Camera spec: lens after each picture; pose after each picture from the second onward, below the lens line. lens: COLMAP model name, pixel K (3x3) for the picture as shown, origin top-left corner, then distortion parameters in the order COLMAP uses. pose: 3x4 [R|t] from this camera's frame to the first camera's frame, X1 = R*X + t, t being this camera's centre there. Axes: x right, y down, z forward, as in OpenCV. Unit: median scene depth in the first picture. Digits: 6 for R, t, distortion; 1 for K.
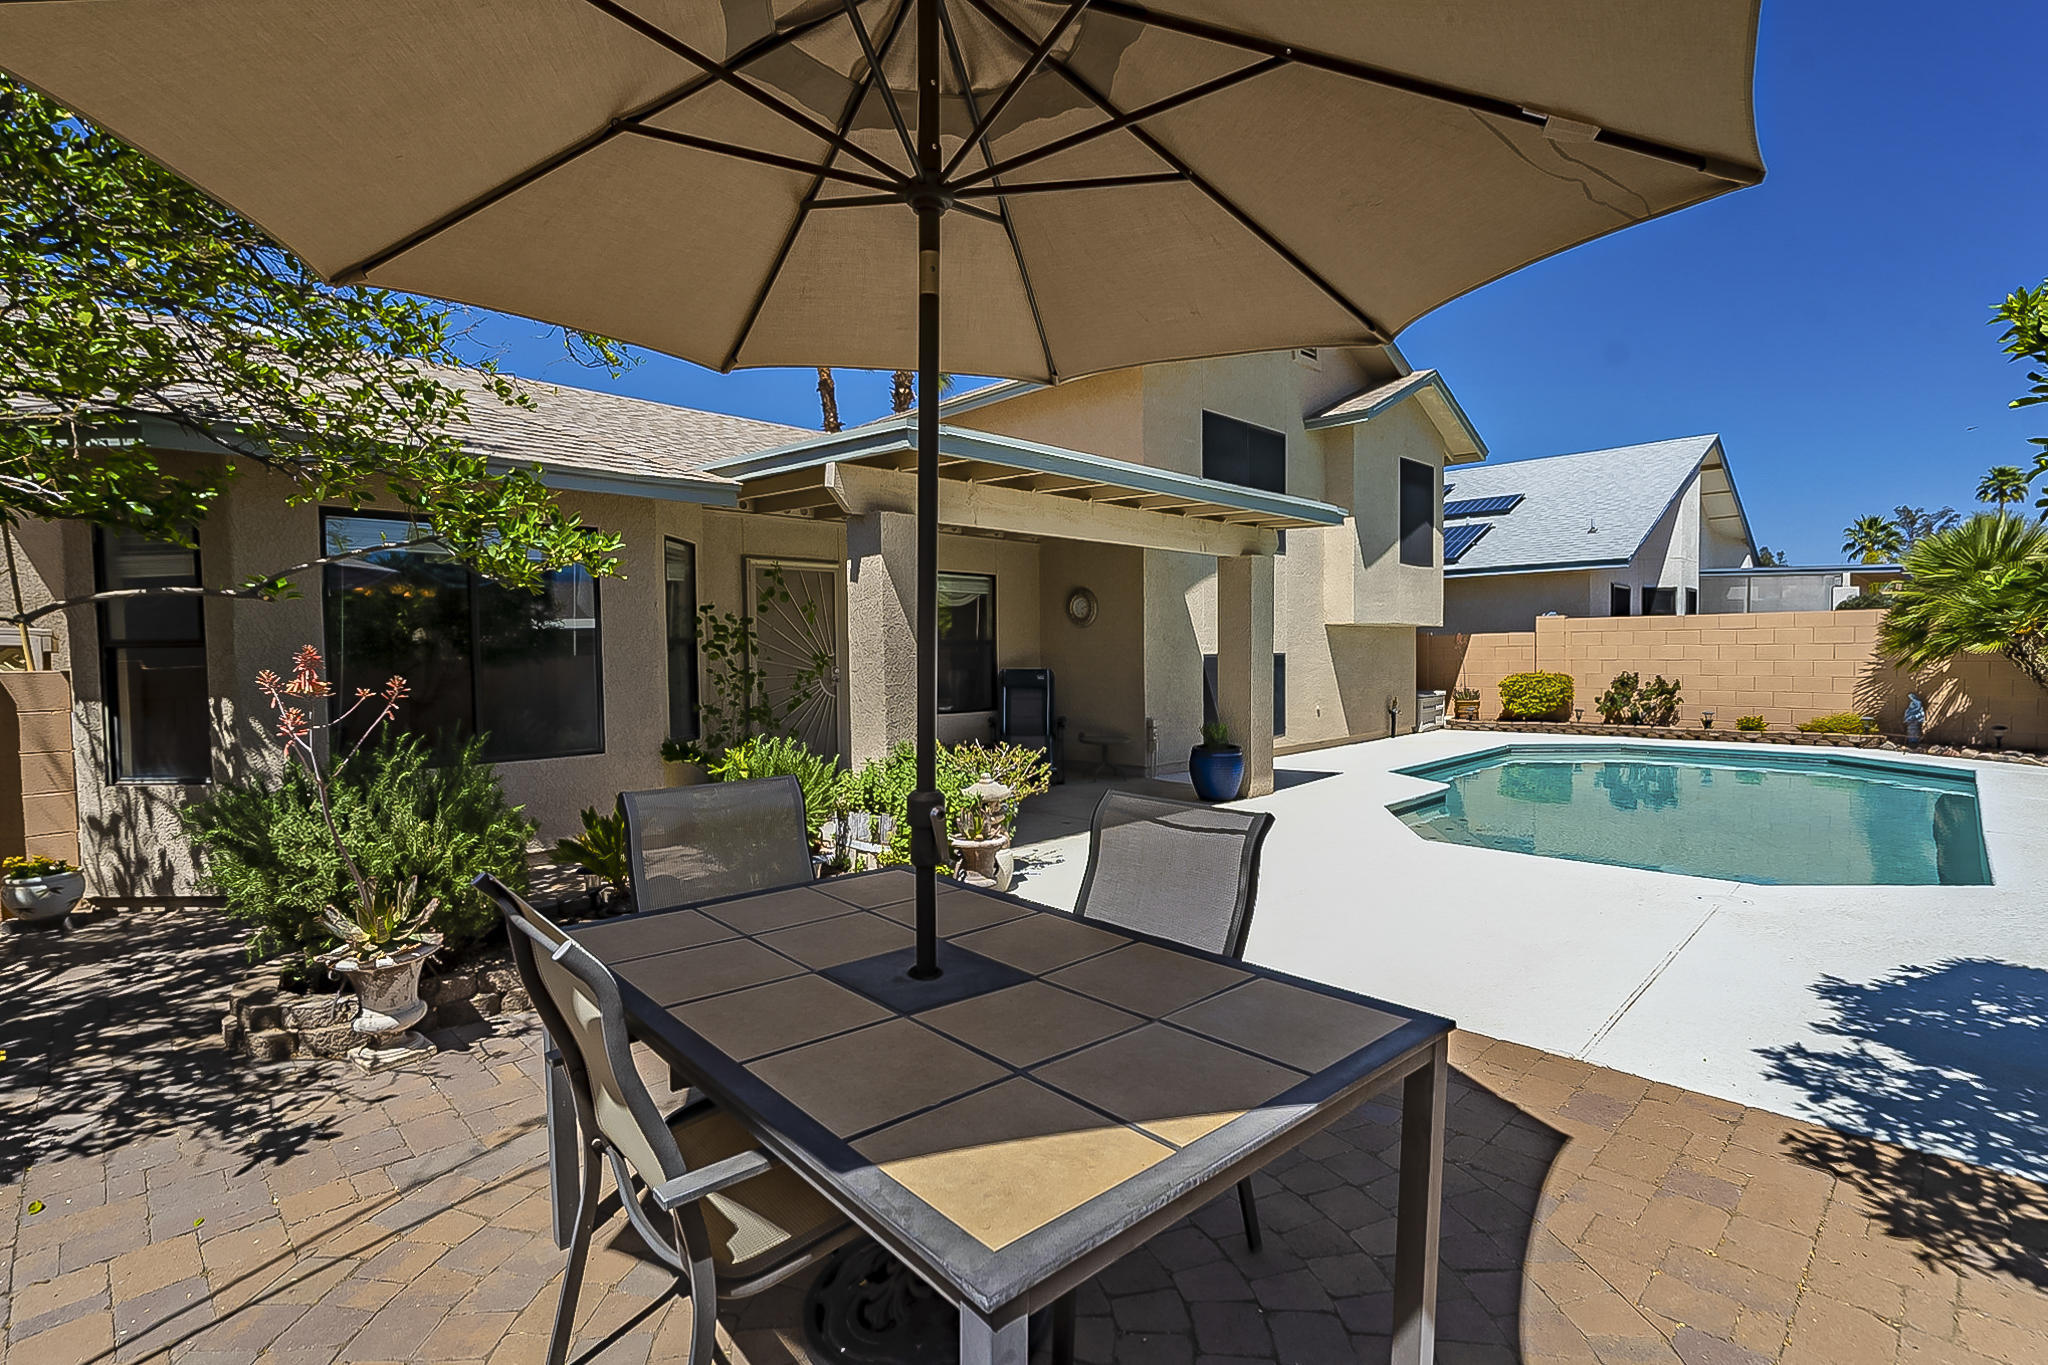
lens RADIAL K [[945.0, 0, 1019.5], [0, 945.0, 684.4], [0, 0, 1]] dist [0.005310, -0.002351]
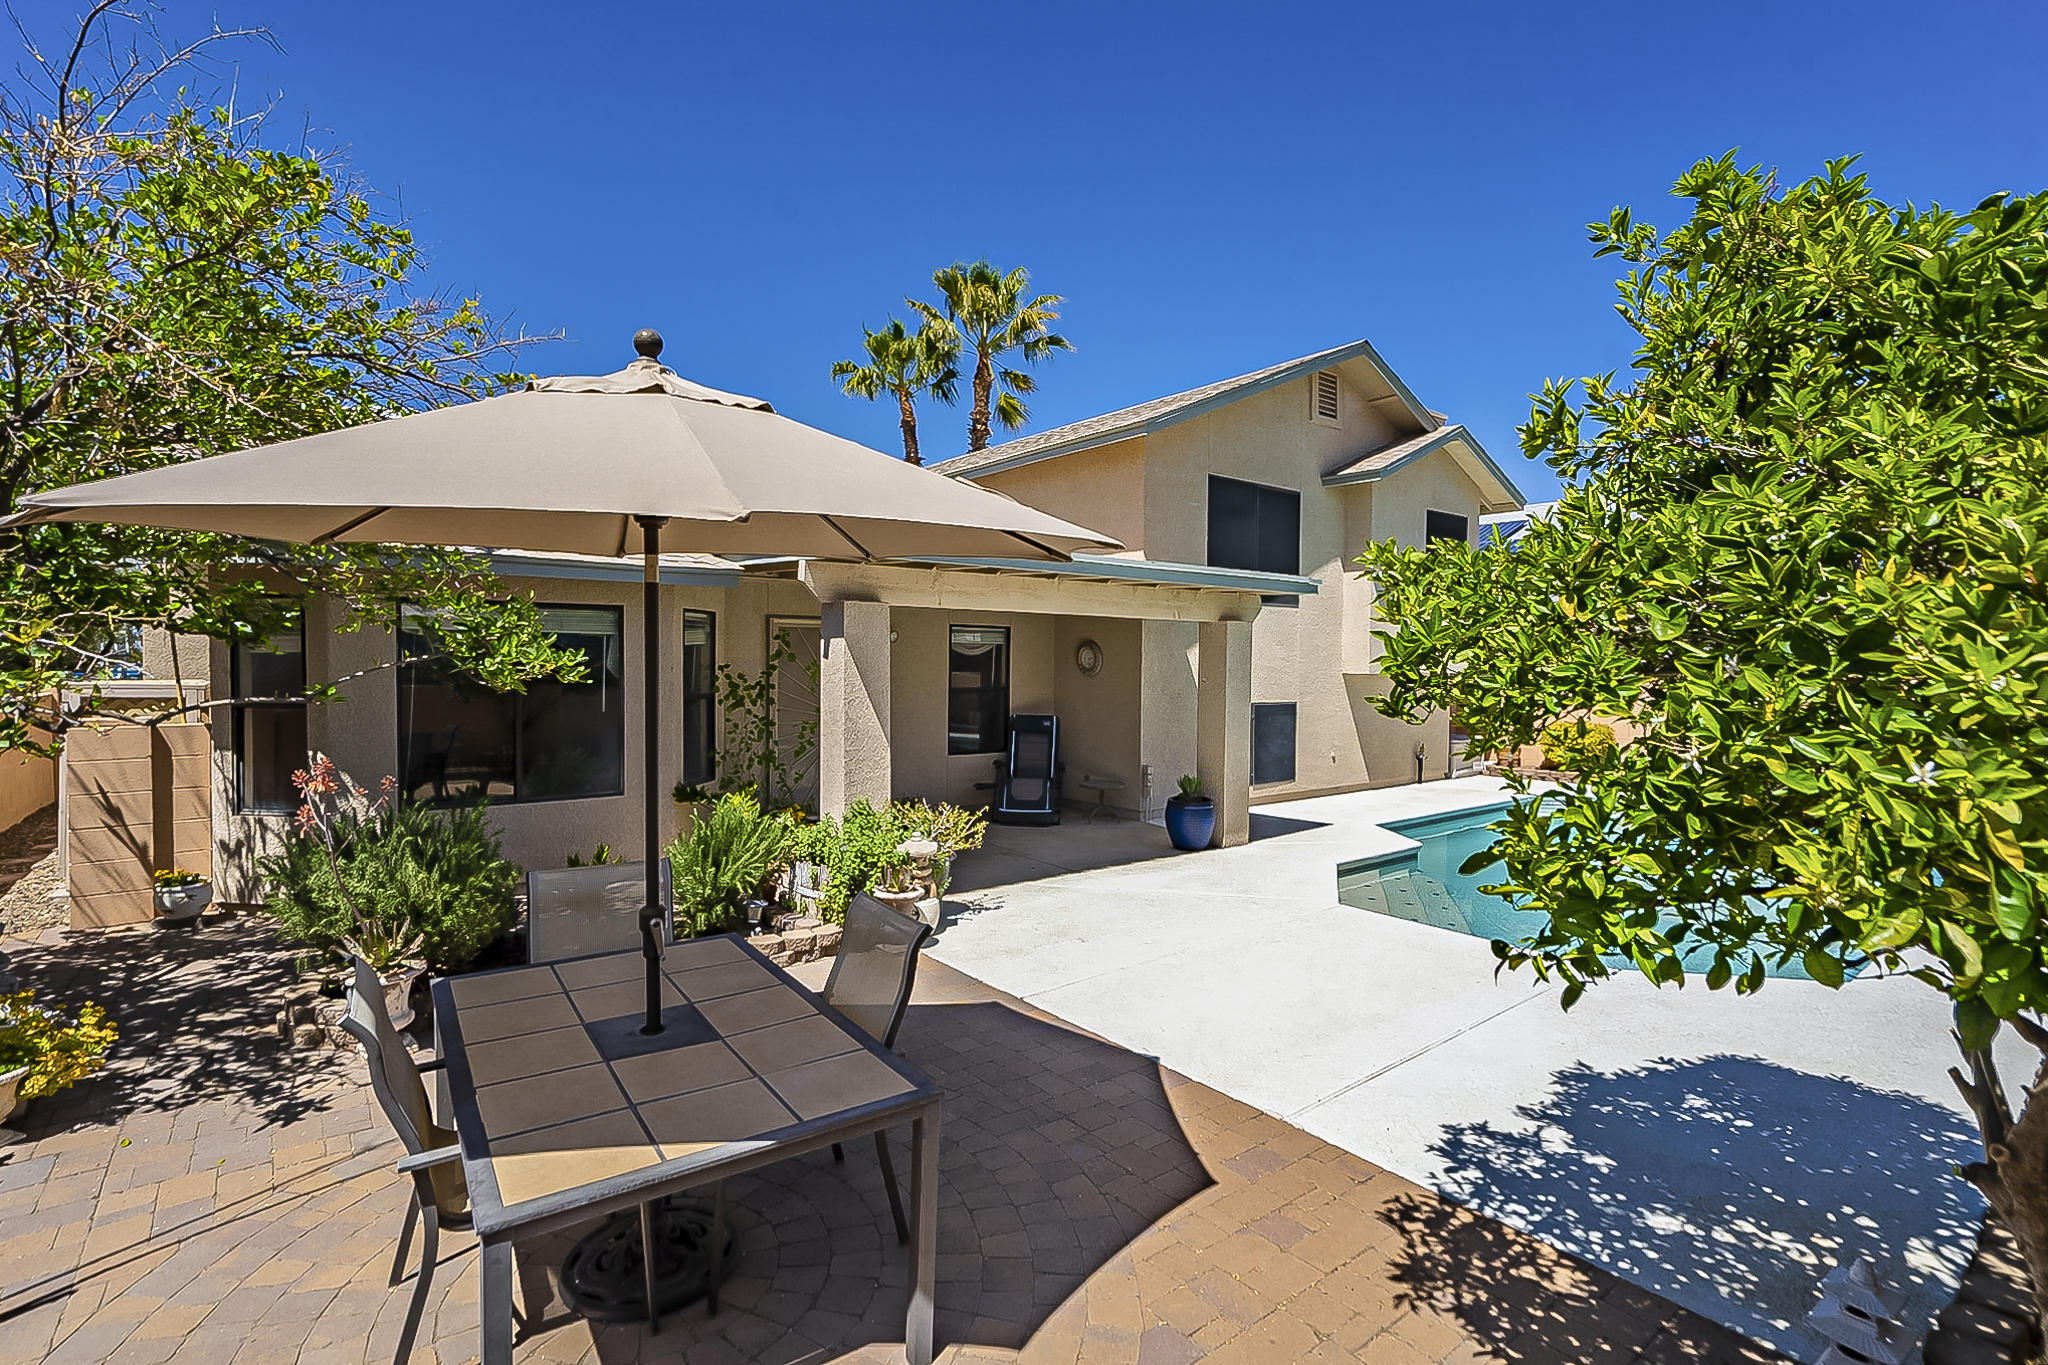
lens RADIAL K [[945.0, 0, 1024.8], [0, 945.0, 673.7], [0, 0, 1]] dist [0.005310, -0.002351]
pose [[0.993312, 0.023388, -0.113070, 0.114850], [-0.025515, 0.999523, -0.017407, -0.043353], [0.112609, 0.020175, 0.993435, -0.074037]]
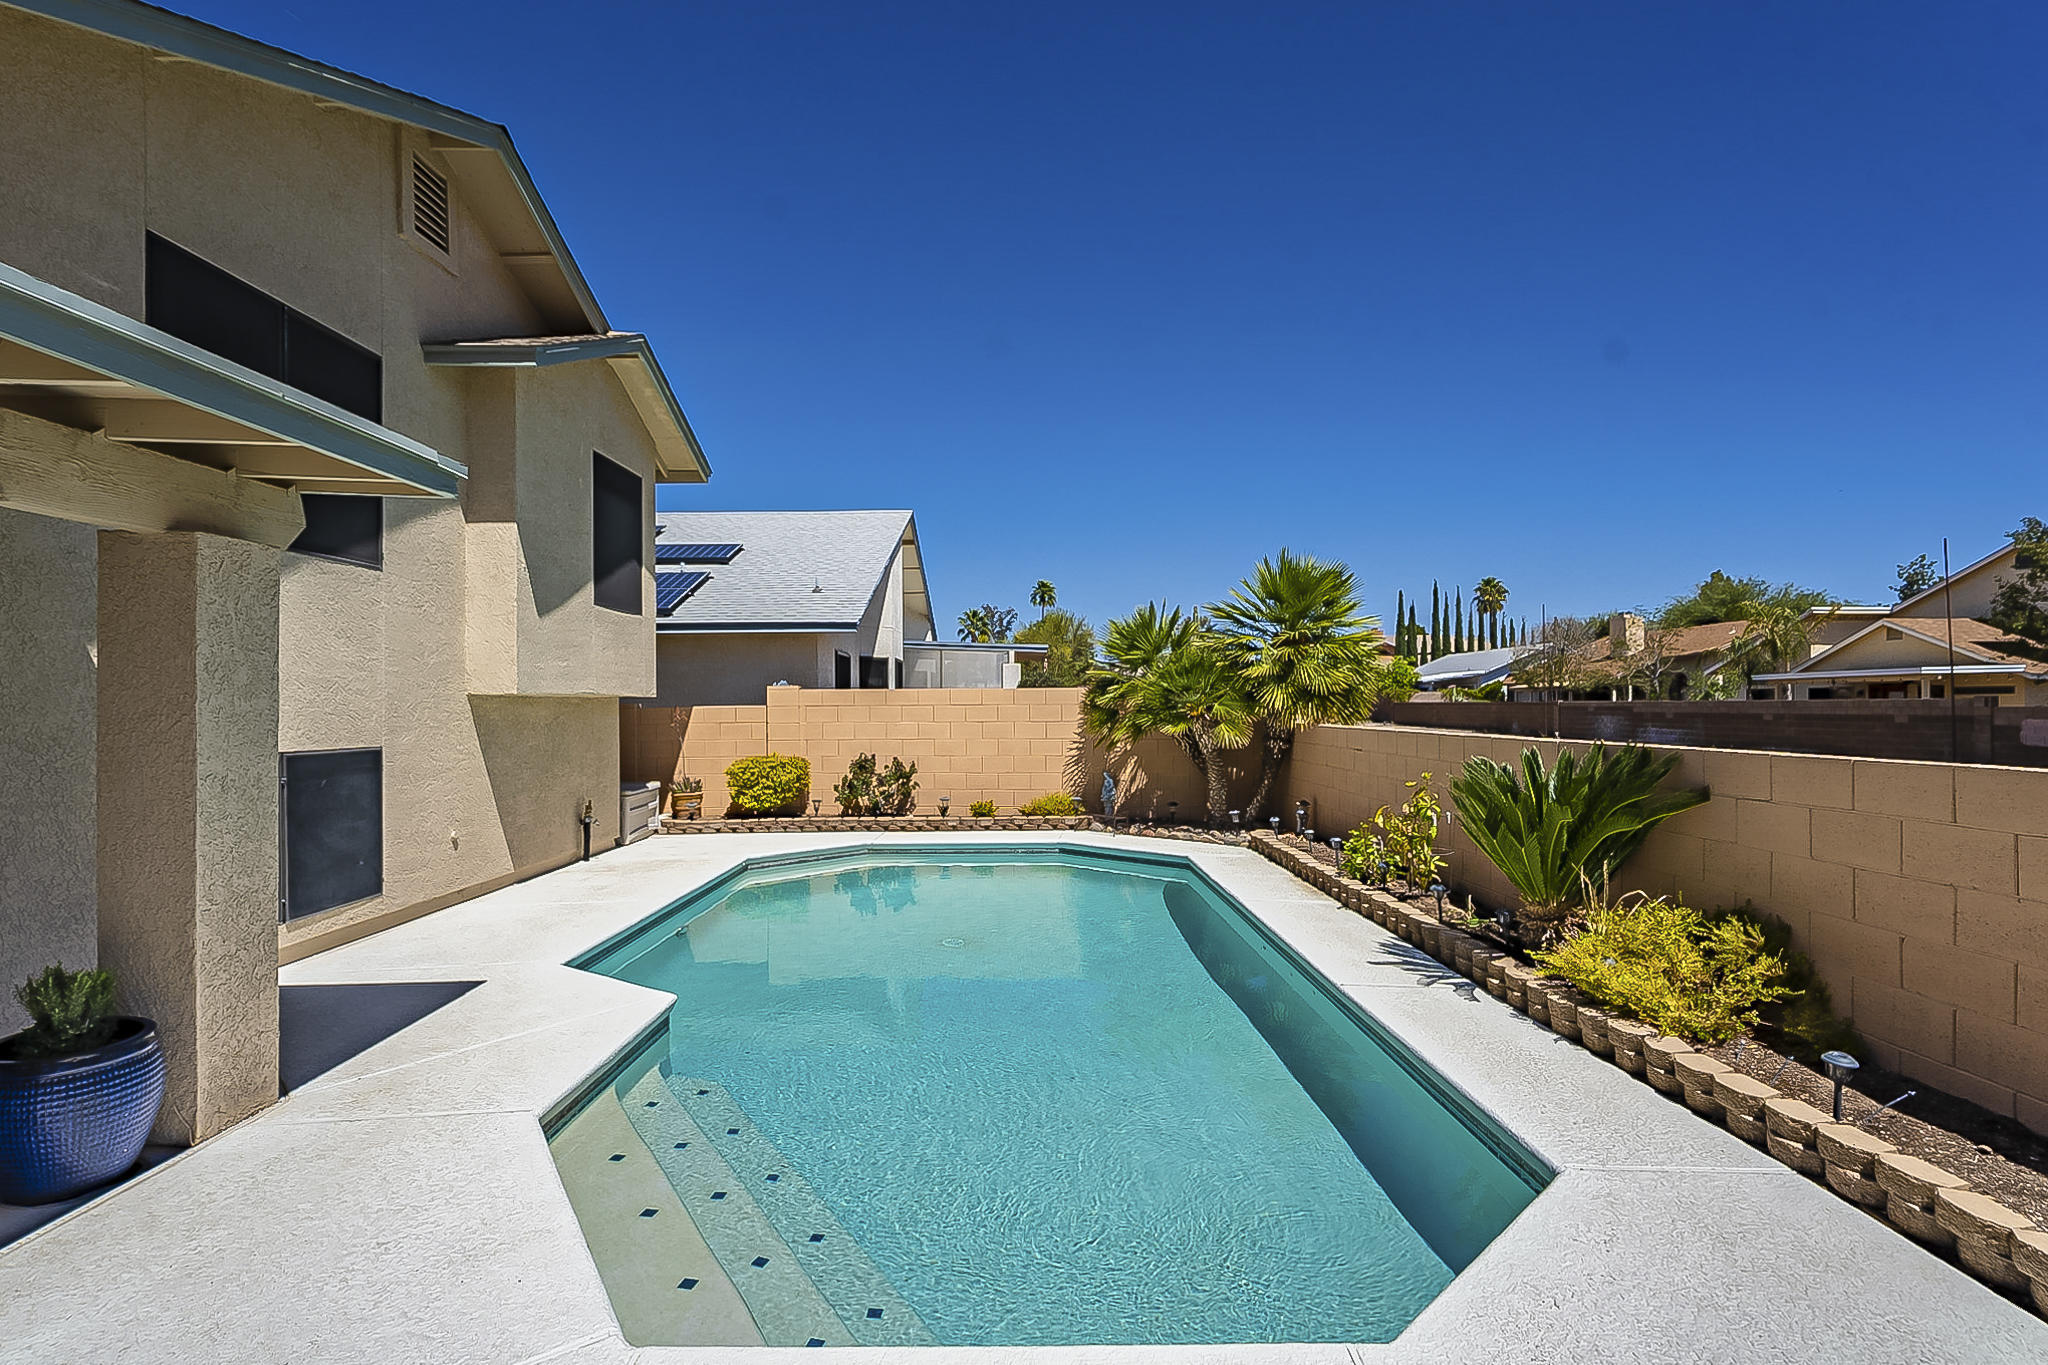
lens RADIAL K [[945.0, 0, 1007.7], [0, 945.0, 699.9], [0, 0, 1]] dist [0.005310, -0.002351]
pose [[0.710541, 0.009606, 0.703590, 0.170721], [0.023280, 0.999038, -0.037150, -0.035546], [-0.703271, 0.042776, 0.709634, 0.391429]]
